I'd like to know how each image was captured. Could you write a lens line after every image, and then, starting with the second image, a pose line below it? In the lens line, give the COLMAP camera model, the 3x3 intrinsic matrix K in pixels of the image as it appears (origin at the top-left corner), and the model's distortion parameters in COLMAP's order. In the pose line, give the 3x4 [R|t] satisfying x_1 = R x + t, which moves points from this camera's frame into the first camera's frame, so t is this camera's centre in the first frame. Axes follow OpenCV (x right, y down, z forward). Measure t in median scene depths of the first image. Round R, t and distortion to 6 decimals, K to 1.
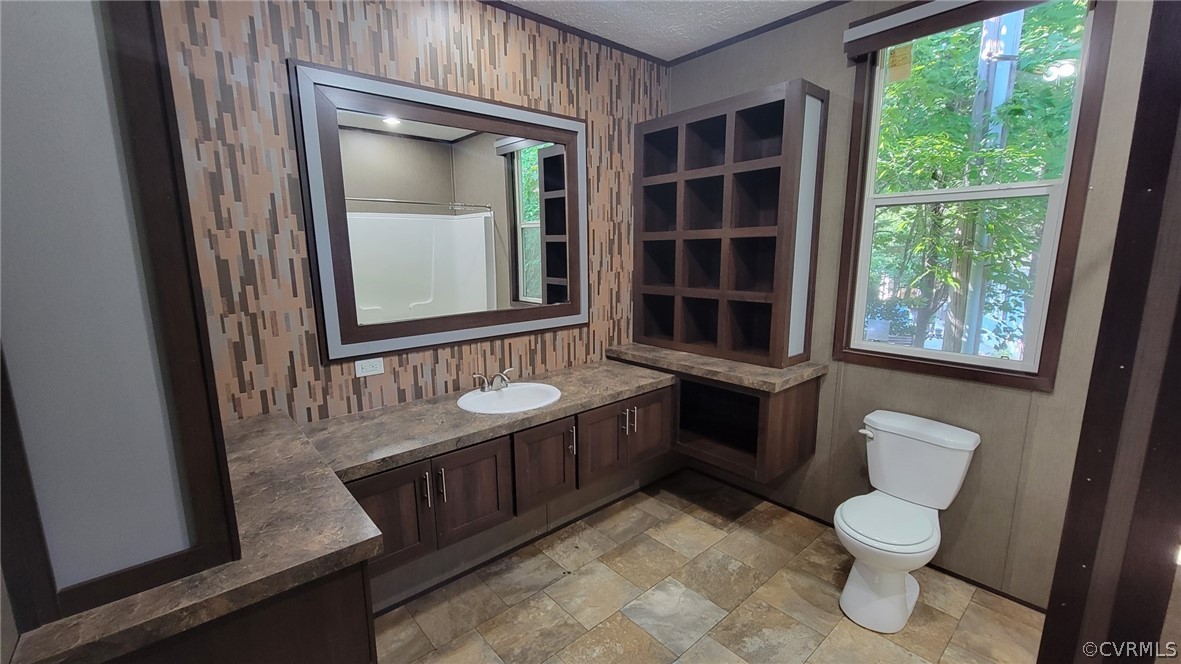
lens RADIAL K [[488.7, 0, 587.3], [0, 488.7, 335.6], [0, 0, 1]] dist [-0.002602, -0.000323]
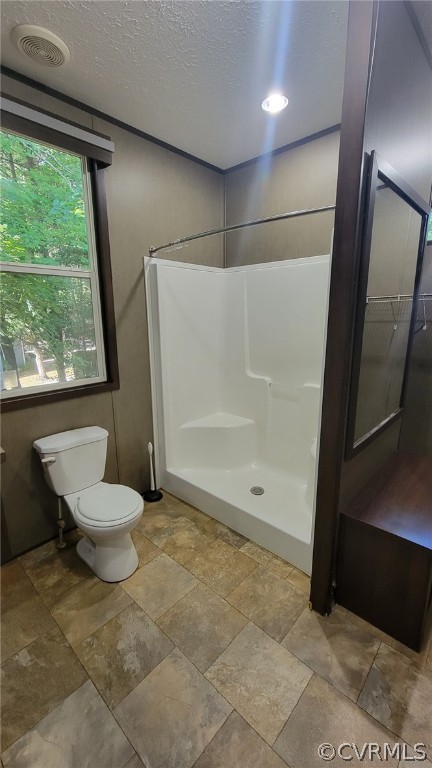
lens RADIAL K [[317.8, 0, 212.9], [0, 317.8, 381.7], [0, 0, 1]] dist [-0.002602, -0.000323]
pose [[-0.100516, -0.205613, 0.973458, -0.221298], [0.185973, 0.957286, 0.221400, -0.095149], [-0.977400, 0.203291, -0.057984, 0.636510]]
